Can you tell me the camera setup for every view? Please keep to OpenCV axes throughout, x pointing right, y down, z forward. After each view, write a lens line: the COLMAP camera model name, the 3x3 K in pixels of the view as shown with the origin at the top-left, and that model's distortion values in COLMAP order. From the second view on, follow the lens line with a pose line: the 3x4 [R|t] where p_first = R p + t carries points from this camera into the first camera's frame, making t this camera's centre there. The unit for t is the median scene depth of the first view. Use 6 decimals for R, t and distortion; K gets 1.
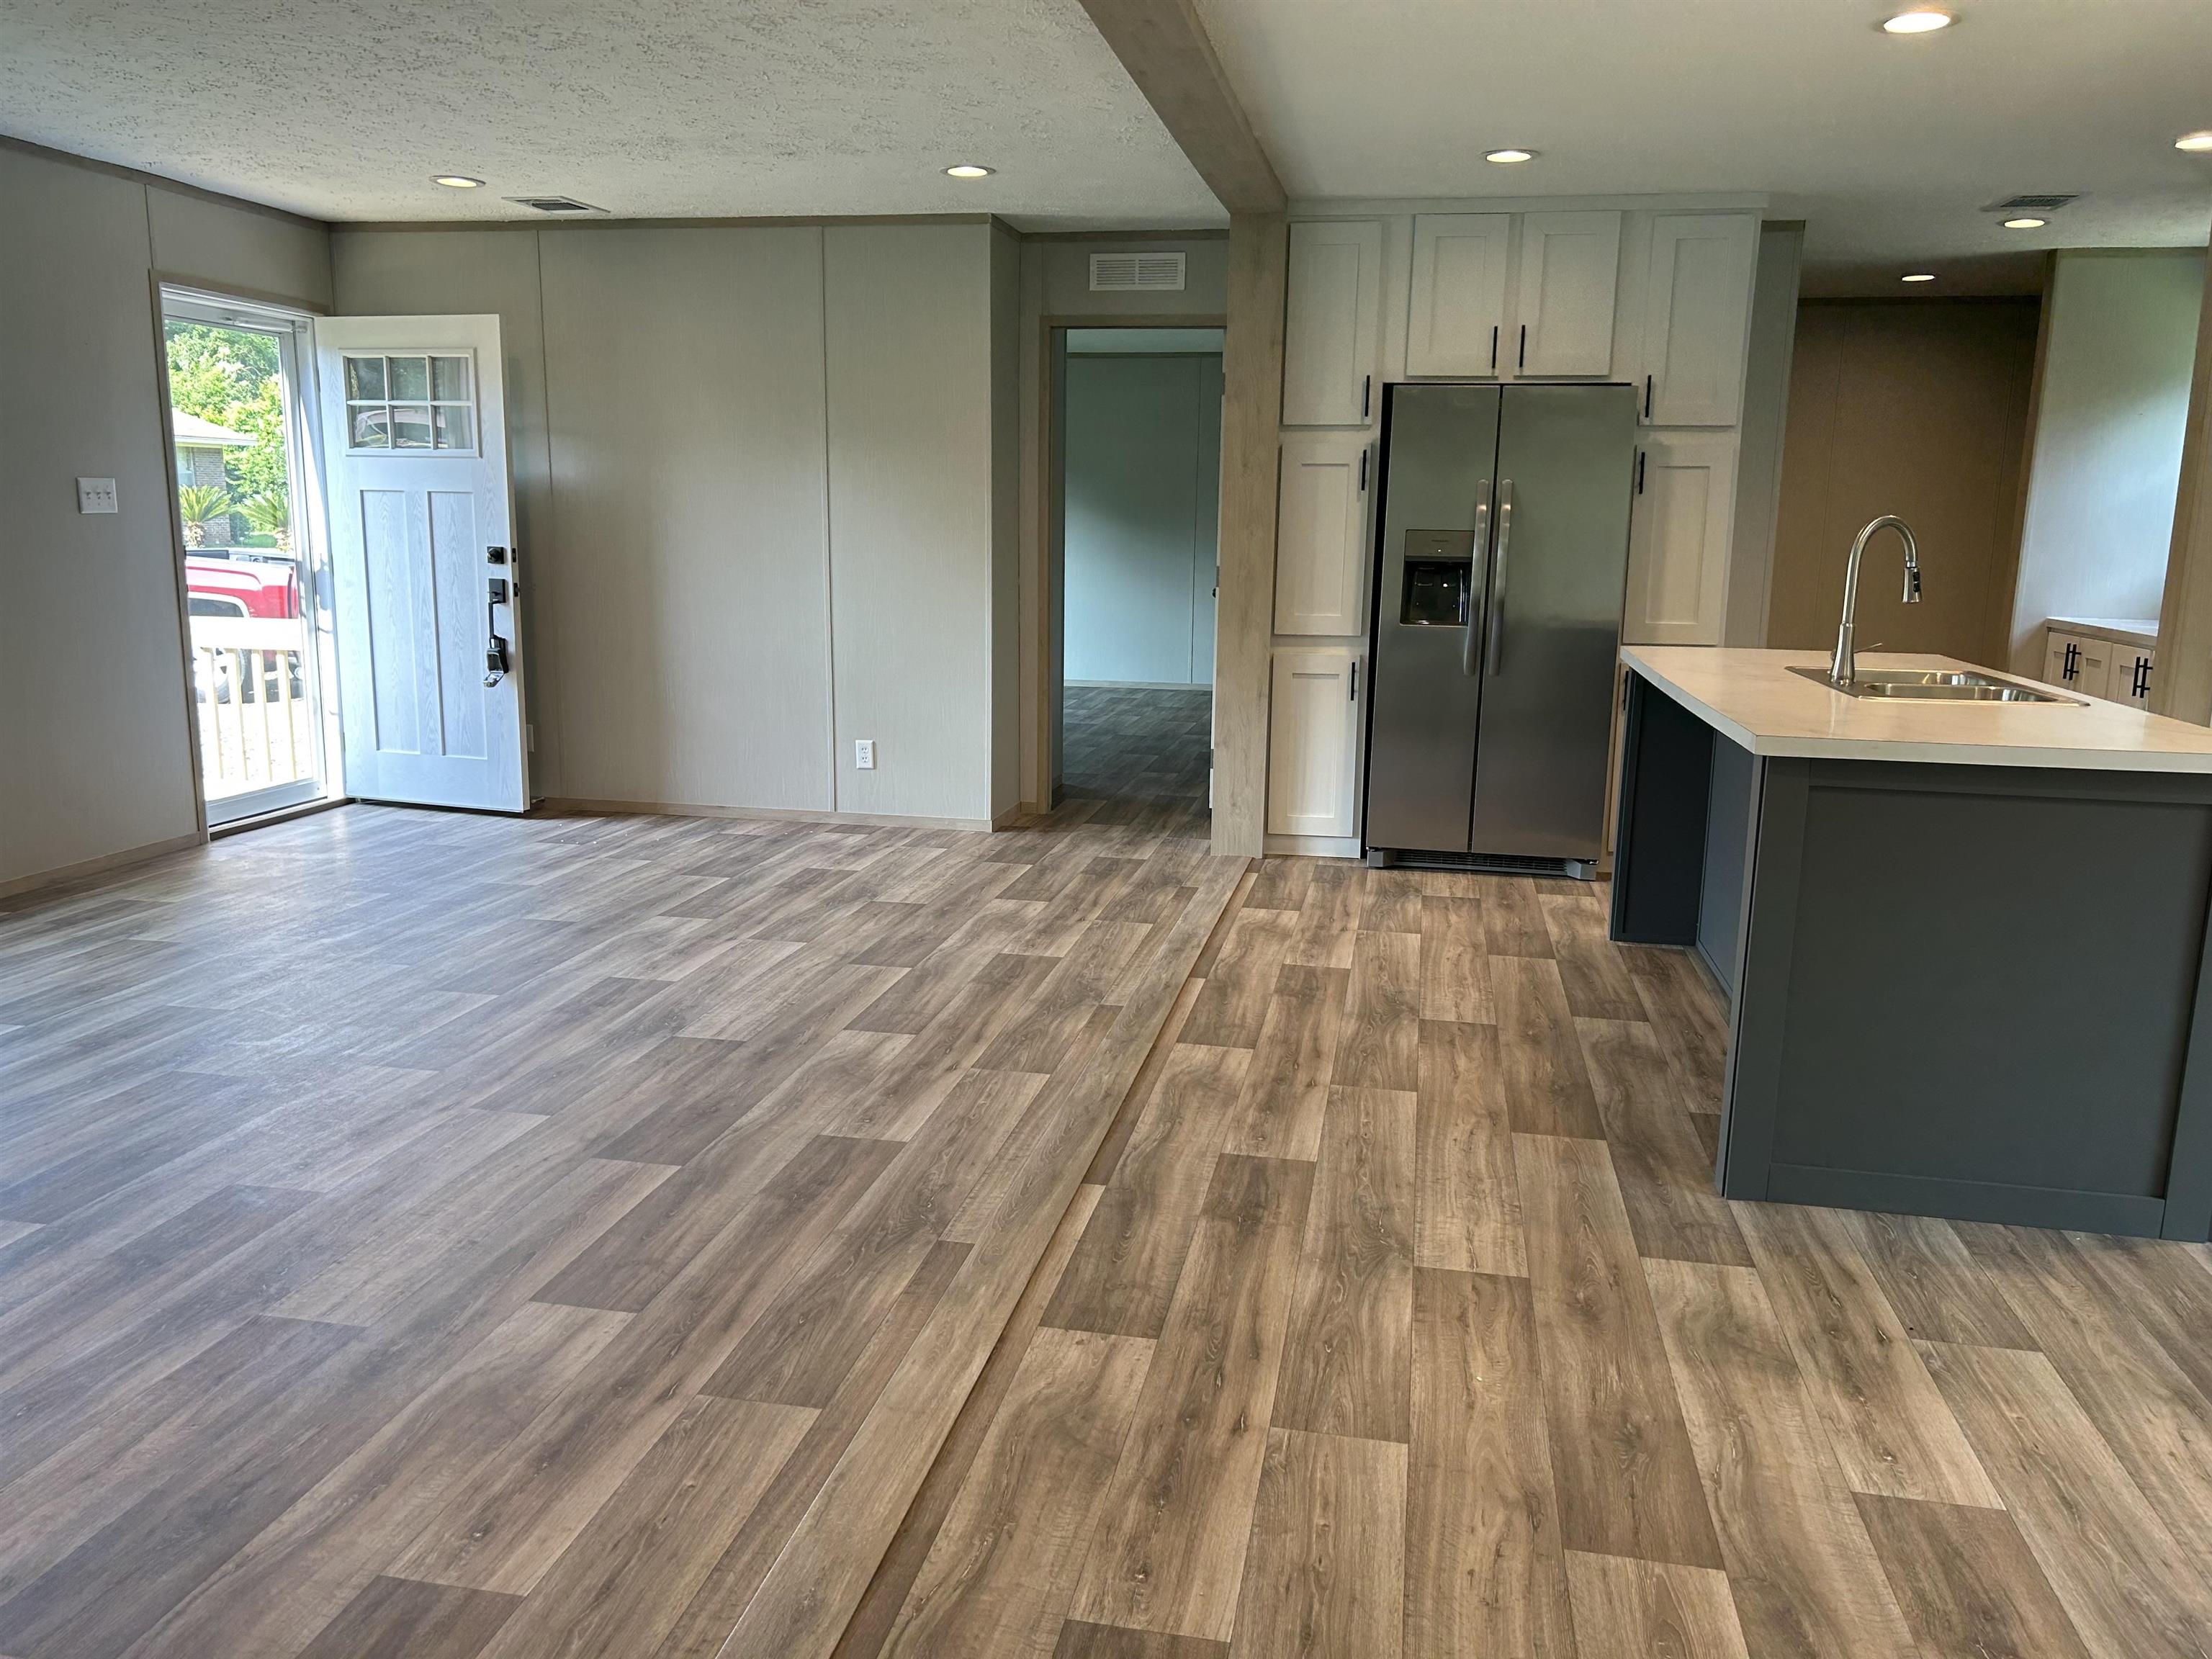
lens RADIAL K [[1676.4, 0, 1109.6], [0, 1676.4, 840.4], [0, 0, 1]] dist [0.025384, -0.037112]
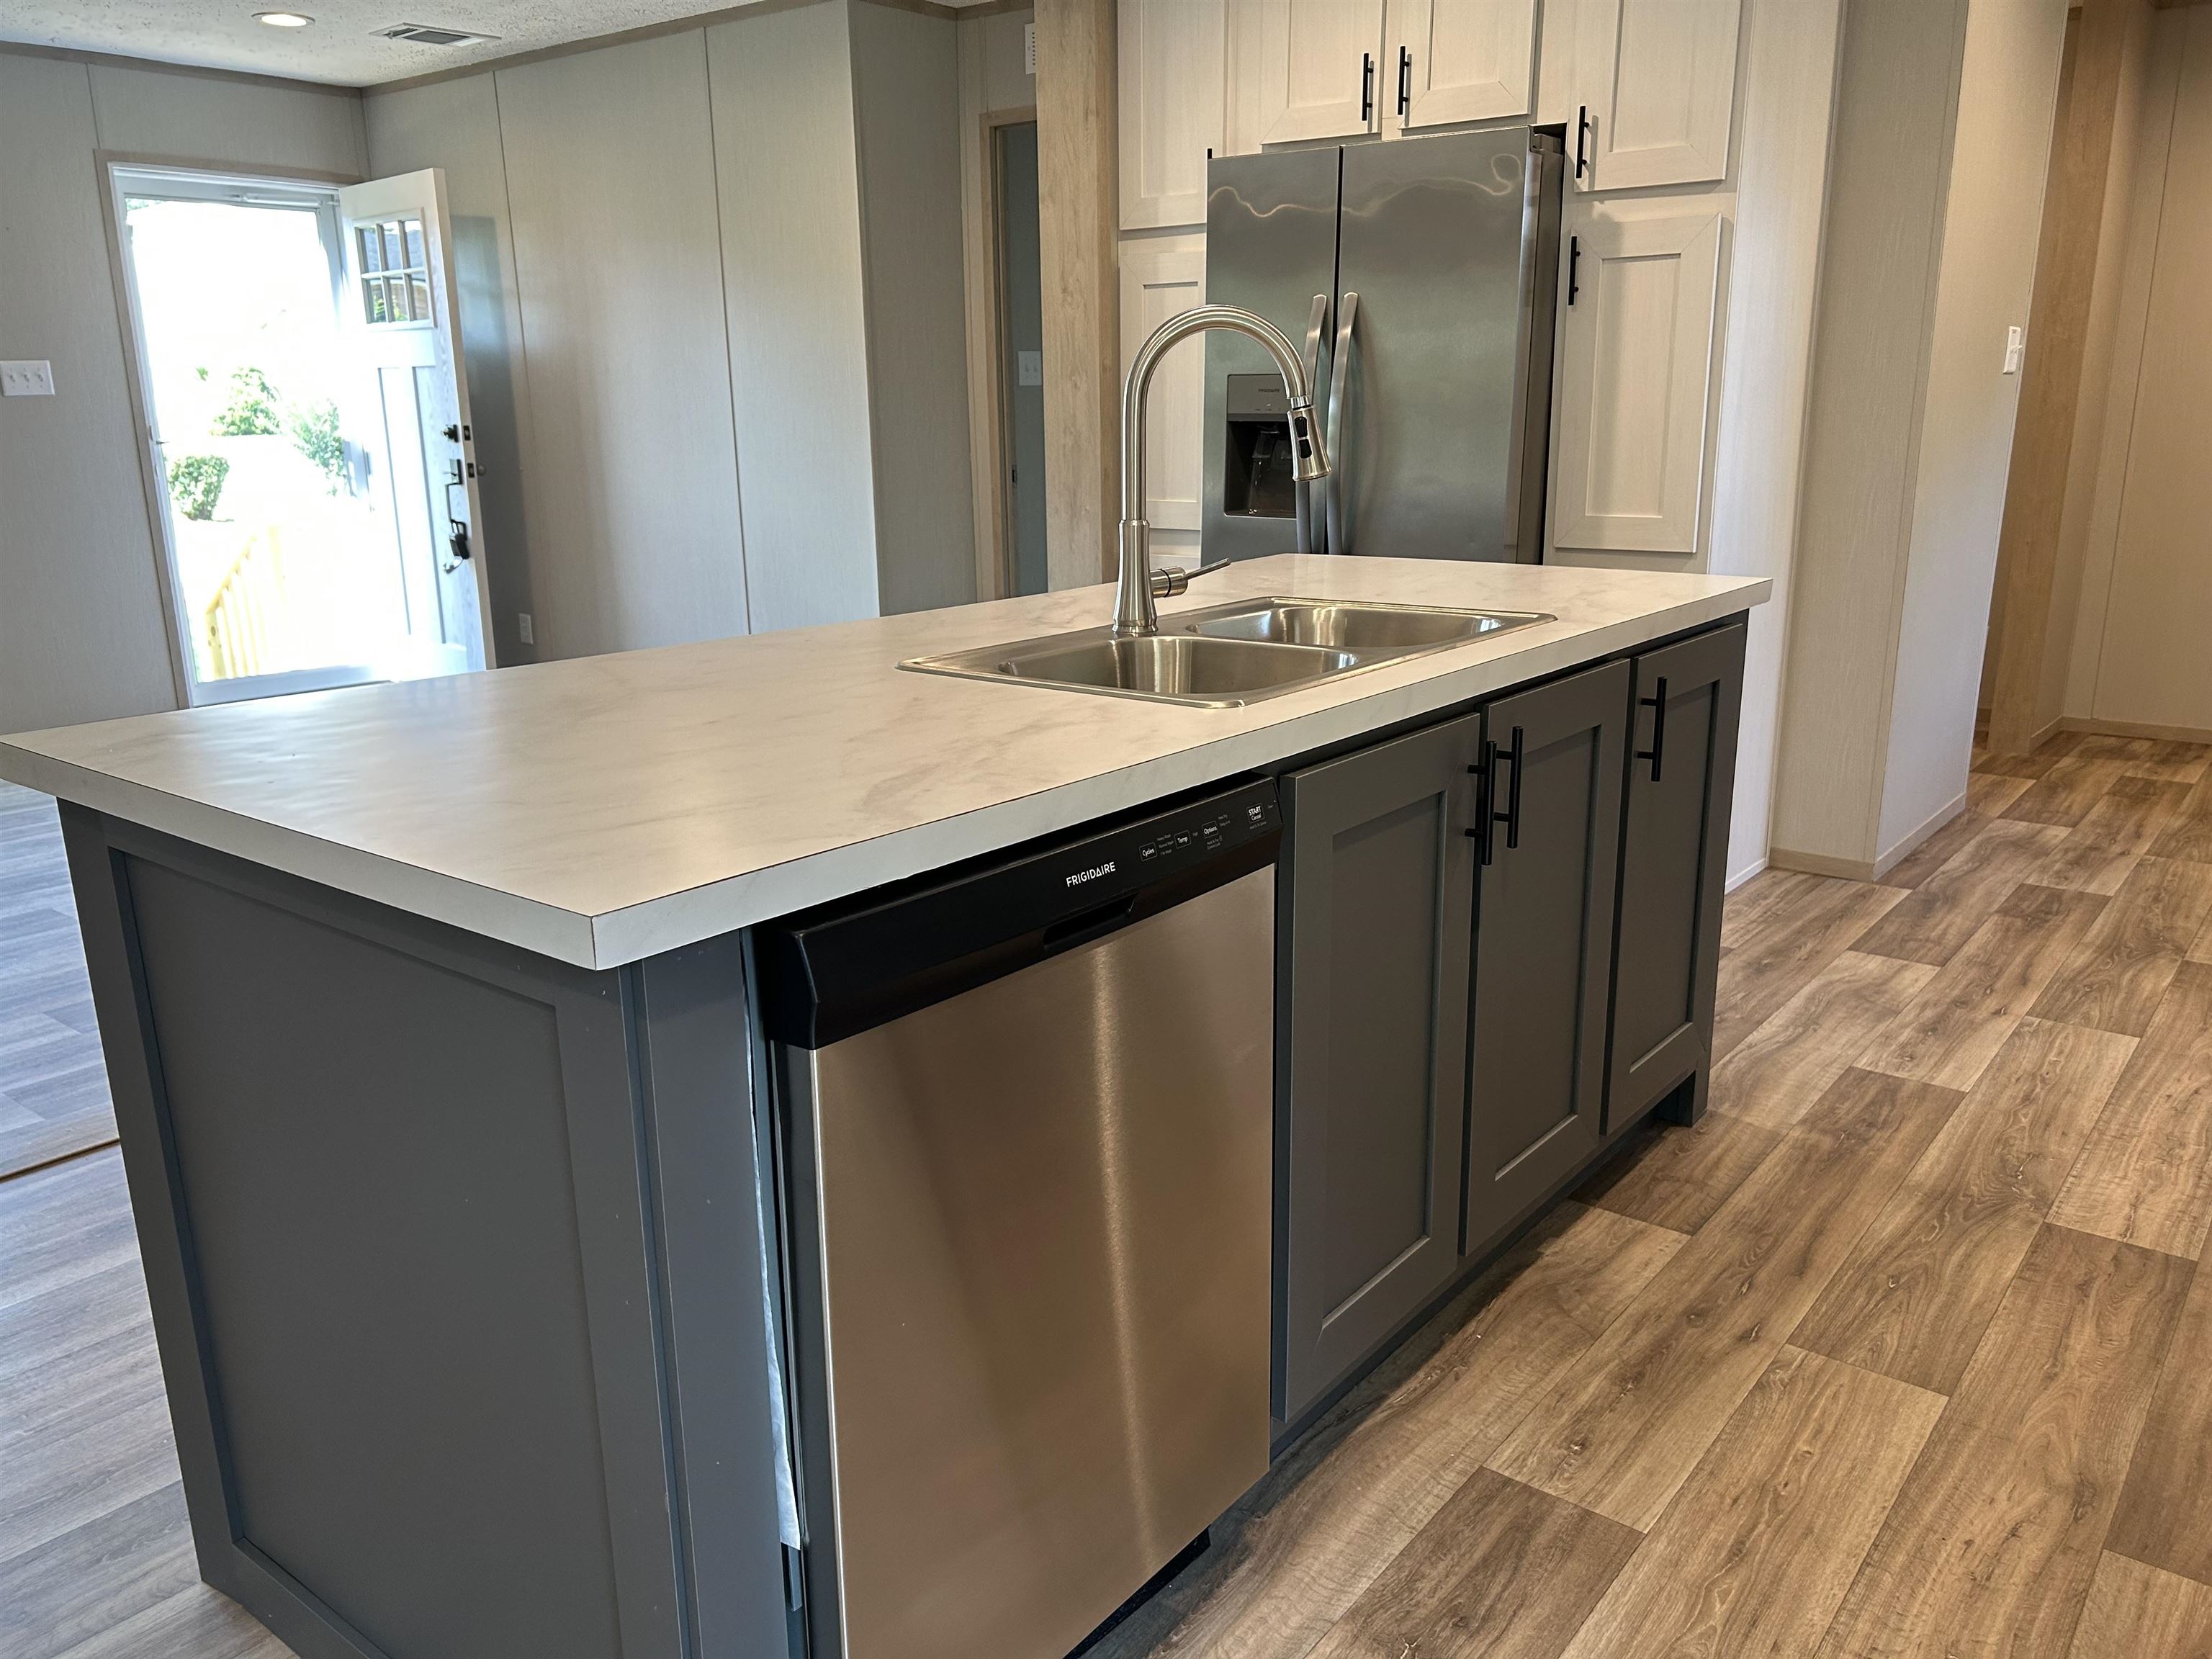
lens RADIAL K [[1676.4, 0, 1109.6], [0, 1676.4, 840.4], [0, 0, 1]] dist [0.025384, -0.037112]
pose [[0.891065, 0.093421, -0.444157, 0.448438], [-0.063238, 0.994597, 0.082328, -0.048818], [0.449448, -0.045272, 0.892159, 0.352101]]
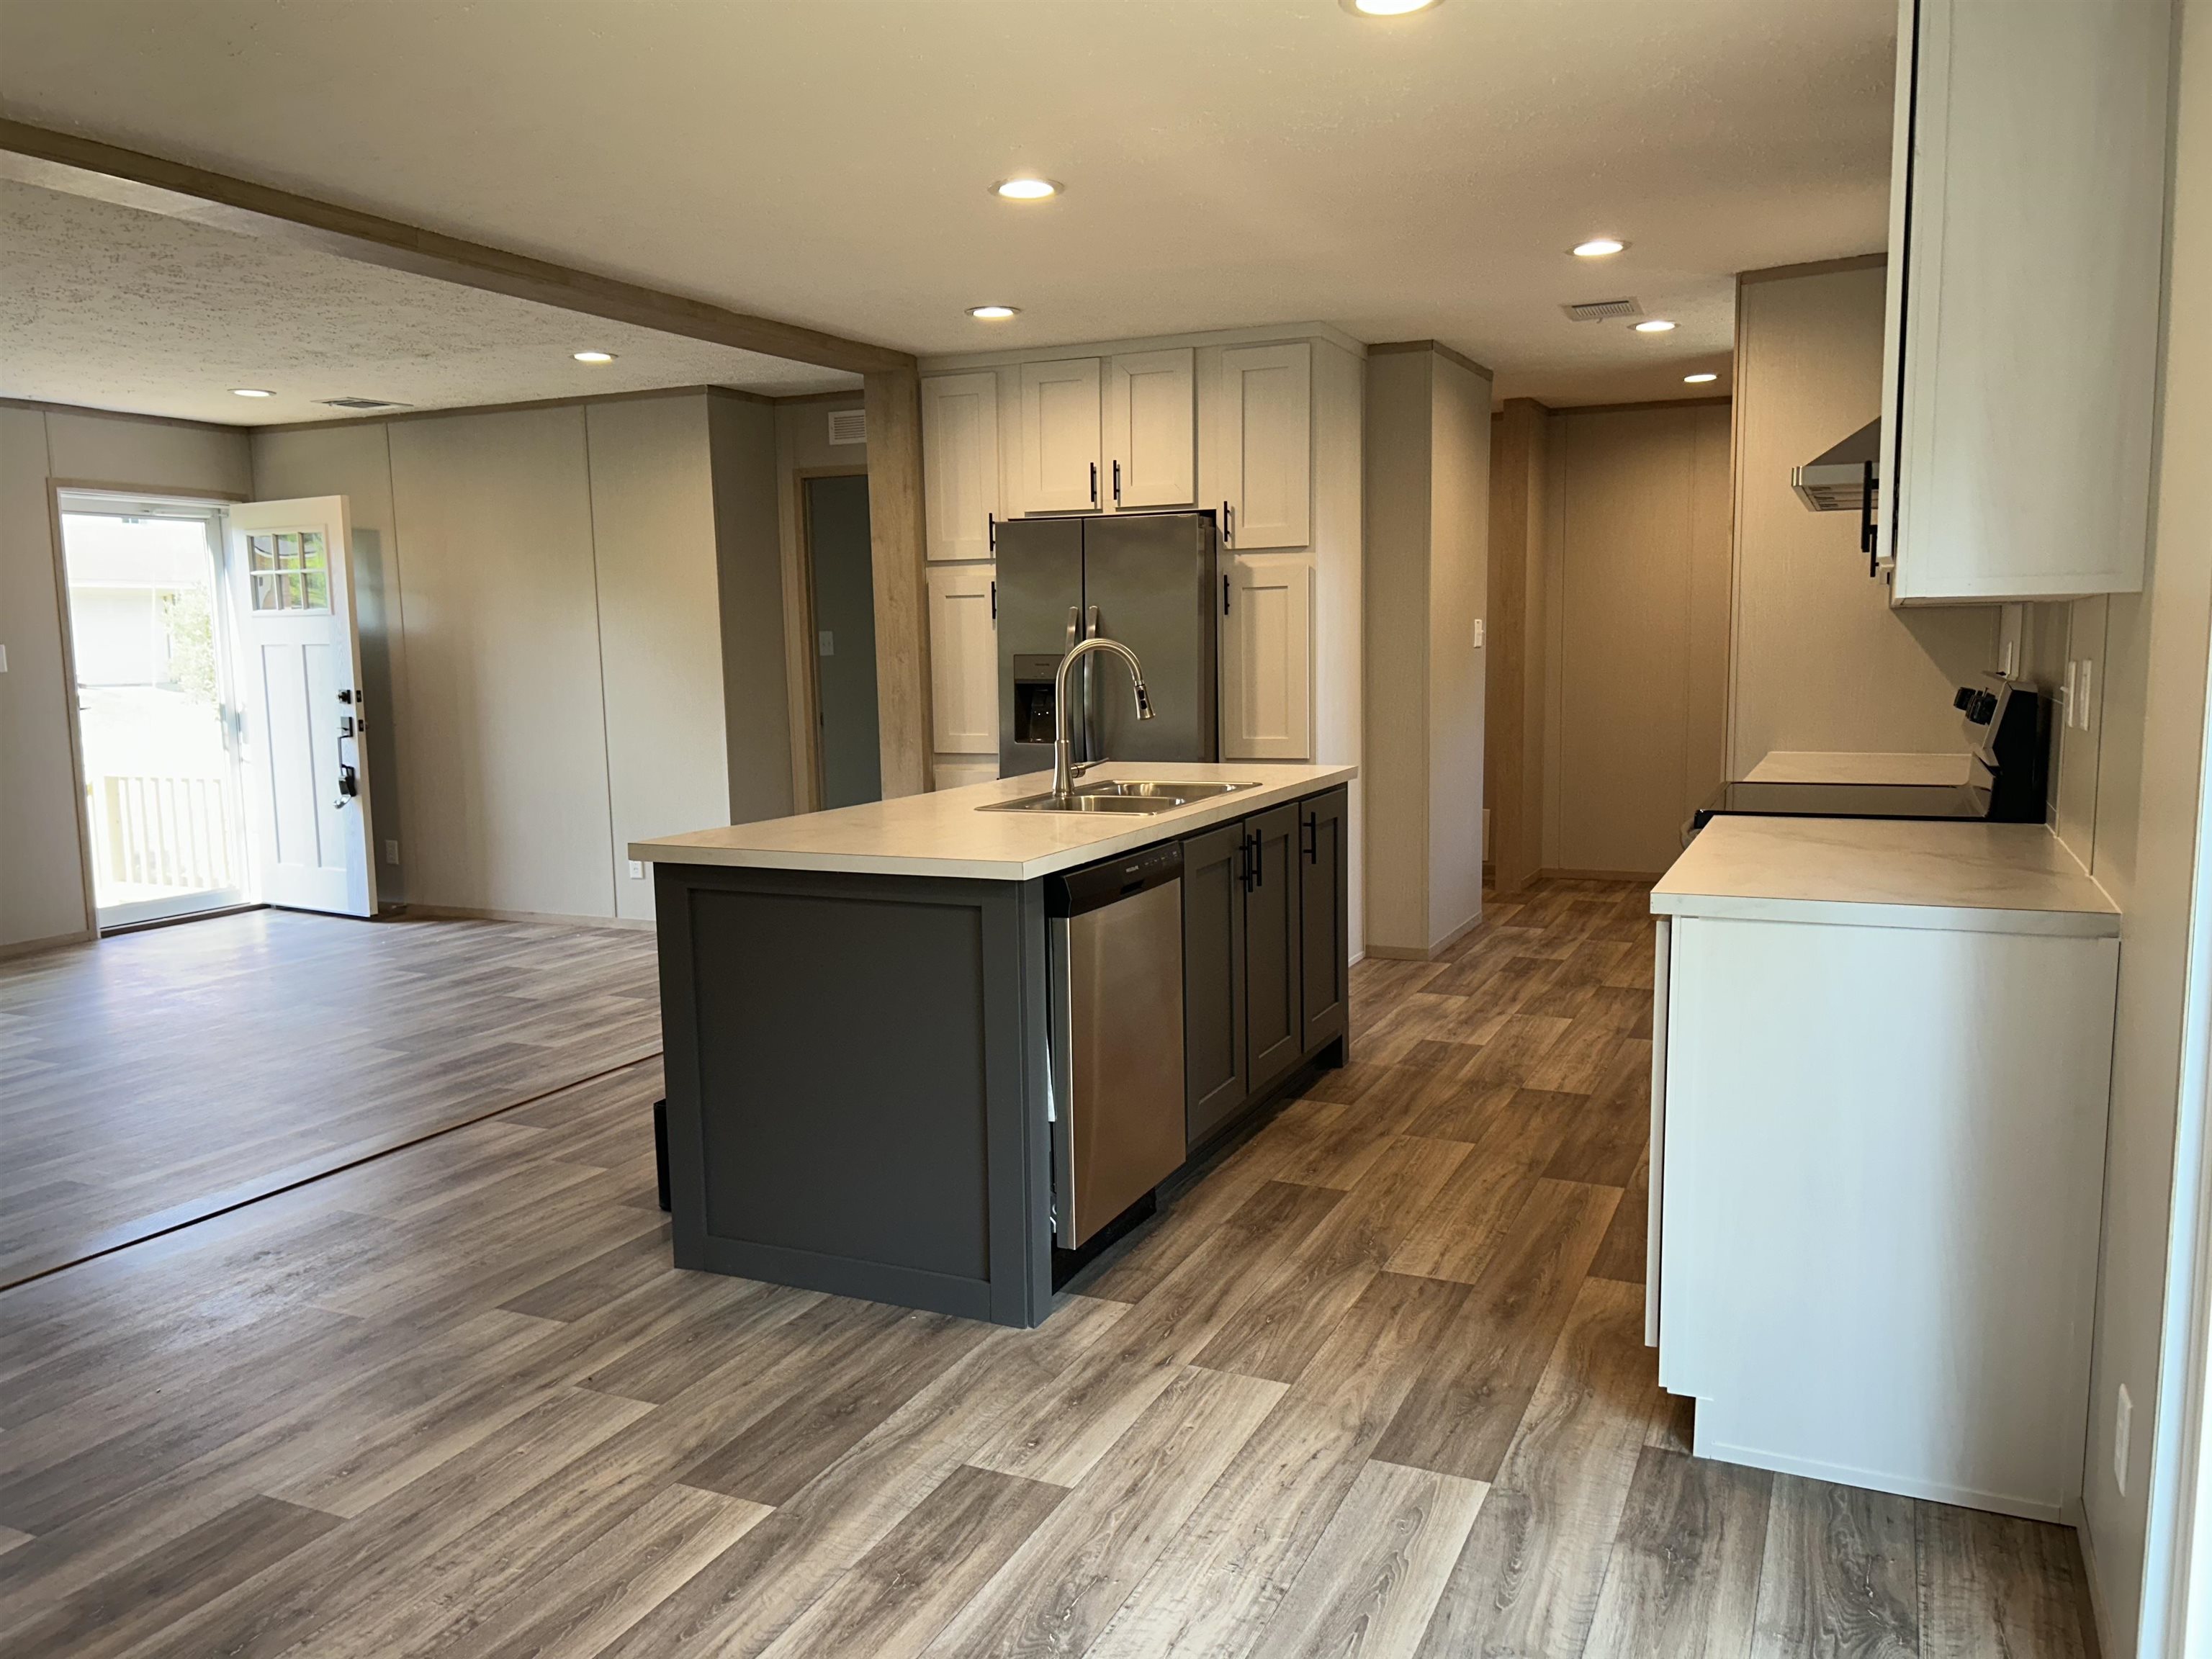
lens RADIAL K [[1676.4, 0, 1109.6], [0, 1676.4, 840.4], [0, 0, 1]] dist [0.025384, -0.037112]
pose [[0.972999, -0.004133, -0.230772, 0.473001], [-0.011571, 0.997709, -0.066654, 0.002568], [0.230518, 0.067525, 0.970722, -0.009537]]
